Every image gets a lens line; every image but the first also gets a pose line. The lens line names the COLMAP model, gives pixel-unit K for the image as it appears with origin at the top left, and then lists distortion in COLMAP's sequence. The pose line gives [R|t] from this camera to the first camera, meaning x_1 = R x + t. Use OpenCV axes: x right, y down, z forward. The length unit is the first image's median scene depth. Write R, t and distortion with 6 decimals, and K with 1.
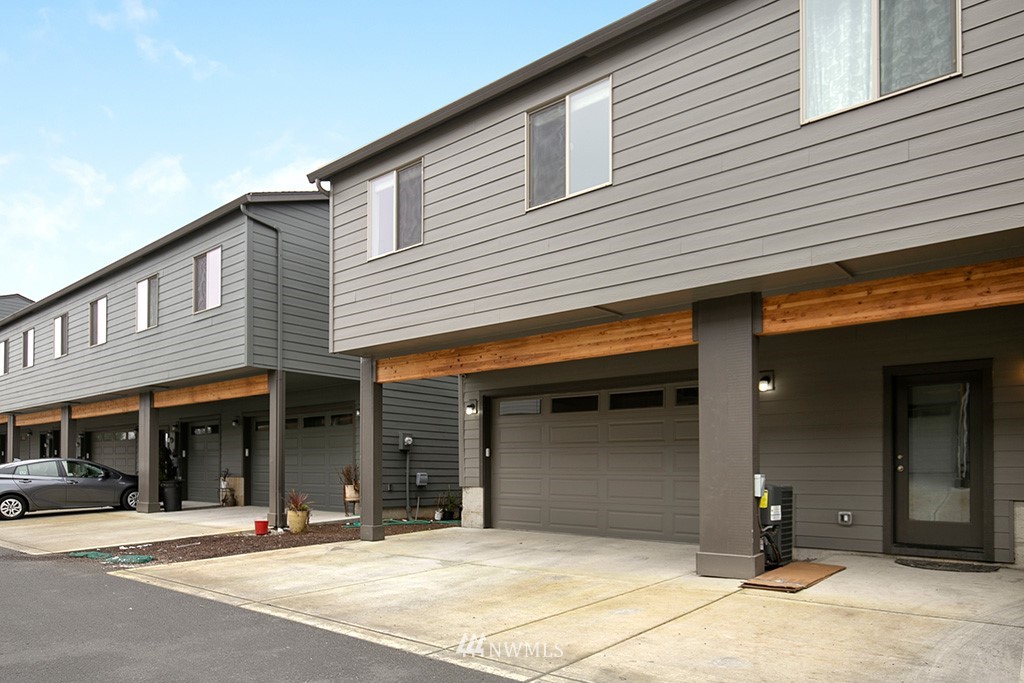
lens RADIAL K [[659.7, 0, 491.9], [0, 659.7, 455.8], [0, 0, 1]] dist [-0.006082, 0.001492]
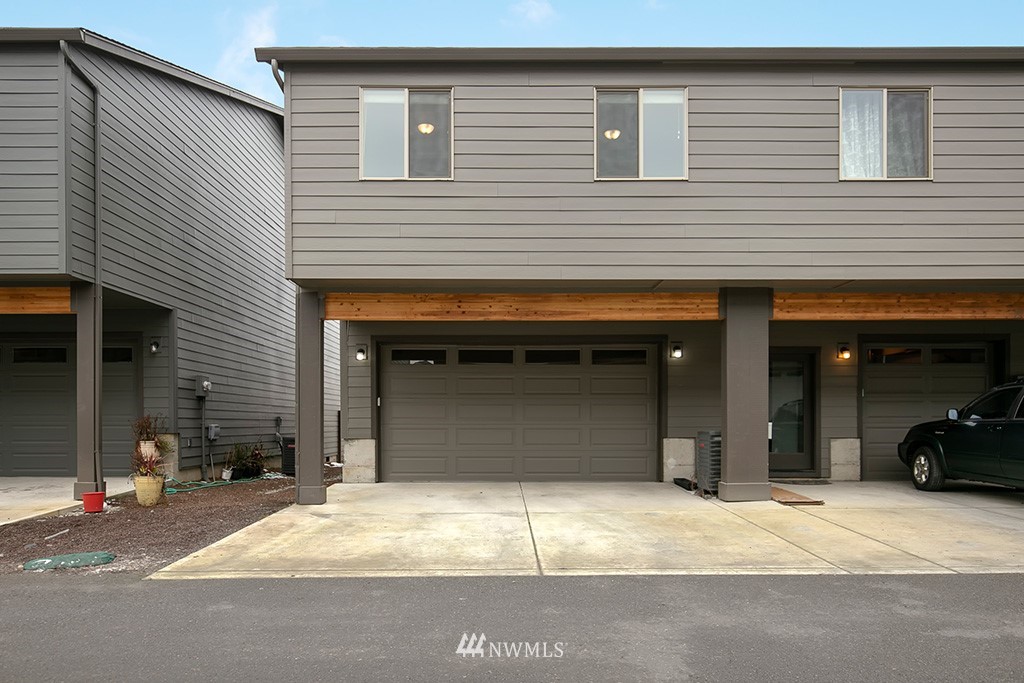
lens RADIAL K [[659.7, 0, 497.6], [0, 659.7, 413.8], [0, 0, 1]] dist [-0.006082, 0.001492]
pose [[0.766175, 0.000552, 0.642632, -0.712439], [-0.009531, 0.999899, 0.010504, 0.000899], [-0.642562, -0.014173, 0.766103, 0.255099]]
